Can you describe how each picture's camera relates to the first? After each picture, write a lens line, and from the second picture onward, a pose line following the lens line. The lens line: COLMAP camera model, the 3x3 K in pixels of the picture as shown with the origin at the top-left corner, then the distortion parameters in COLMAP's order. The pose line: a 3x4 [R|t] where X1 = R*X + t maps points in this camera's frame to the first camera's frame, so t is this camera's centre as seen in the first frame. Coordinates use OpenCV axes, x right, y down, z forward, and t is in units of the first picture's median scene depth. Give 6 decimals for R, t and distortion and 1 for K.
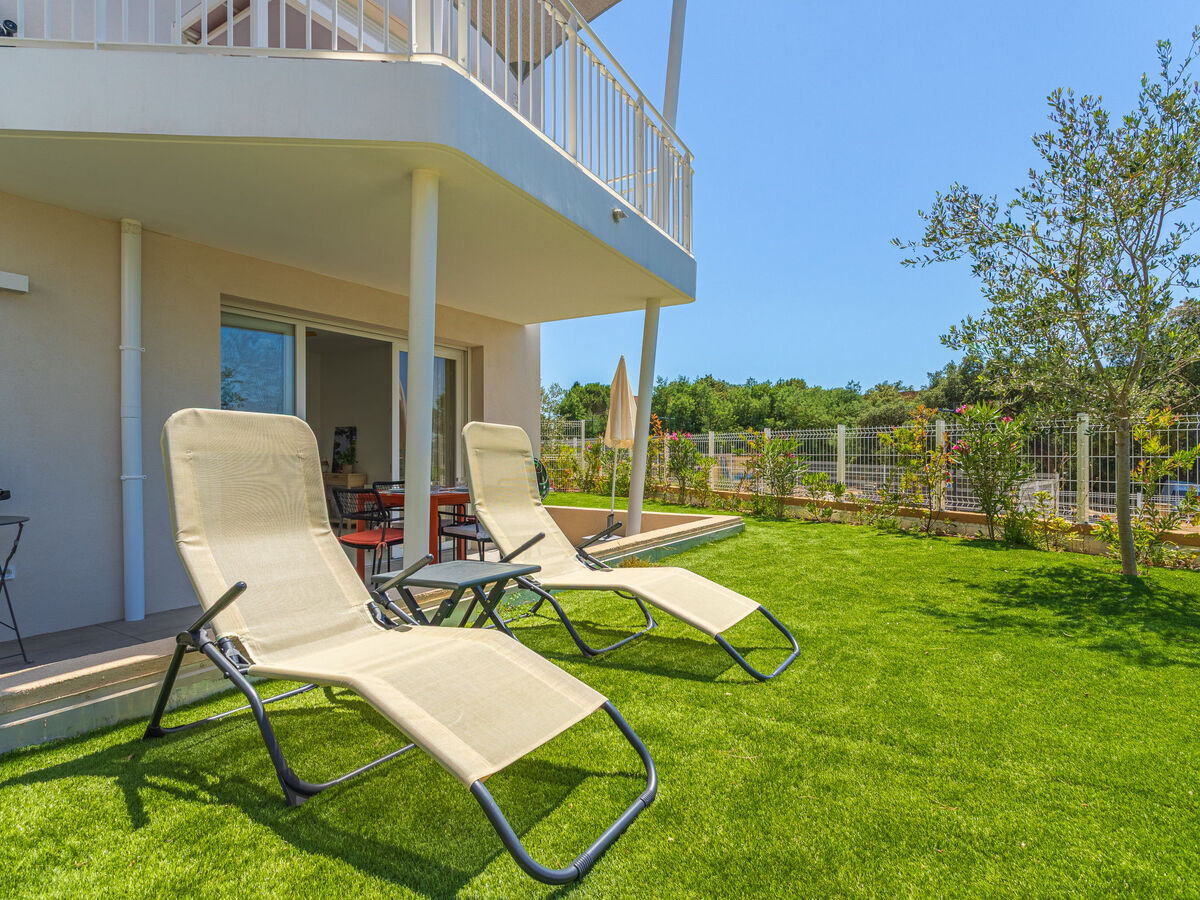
lens RADIAL K [[644.1, 0, 604.1], [0, 644.1, 451.6], [0, 0, 1]] dist [0.002818, 0.001053]
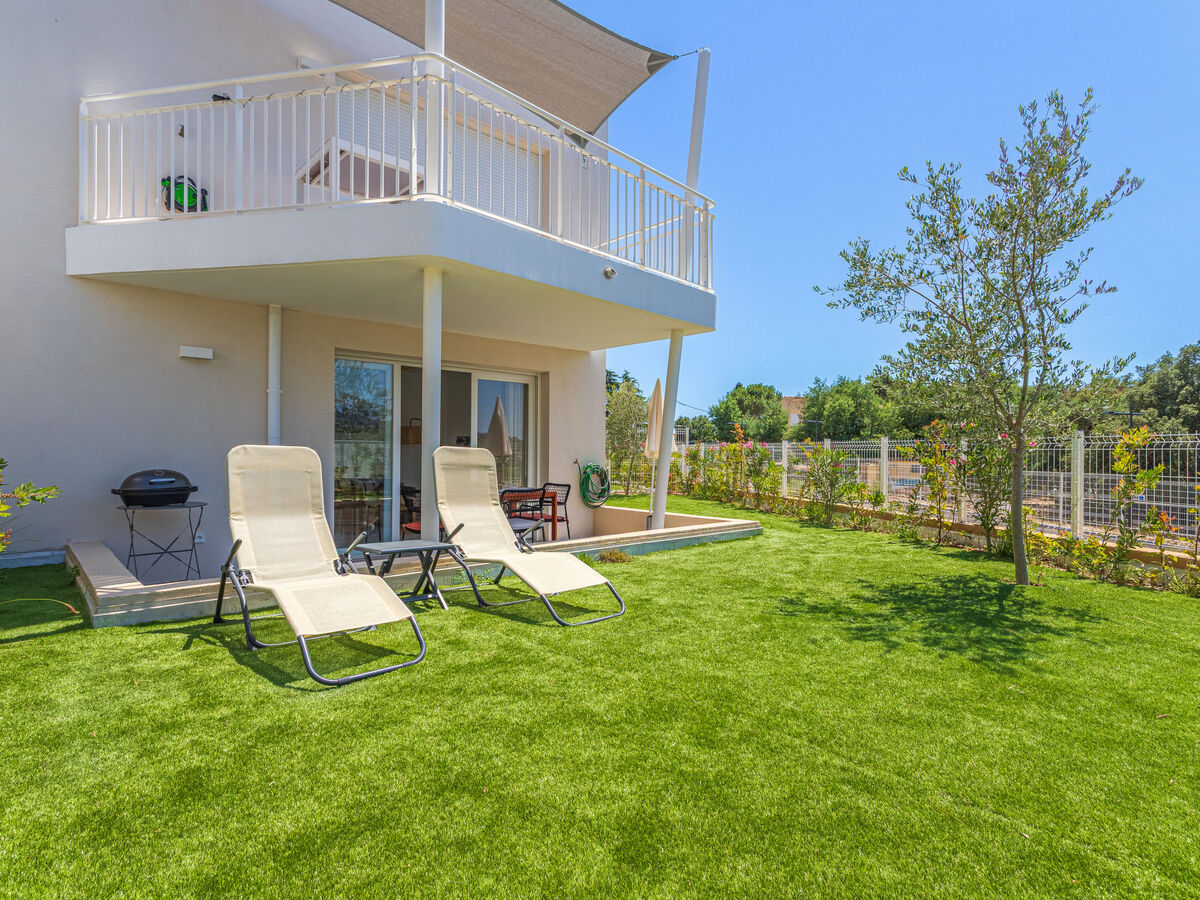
lens RADIAL K [[611.5, 0, 569.3], [0, 611.5, 454.0], [0, 0, 1]] dist [-0.001078, -0.000419]
pose [[0.964308, 0.007384, -0.264682, 0.559205], [-0.007702, 0.999970, -0.000165, -0.039889], [0.264673, 0.002197, 0.964336, -0.328219]]
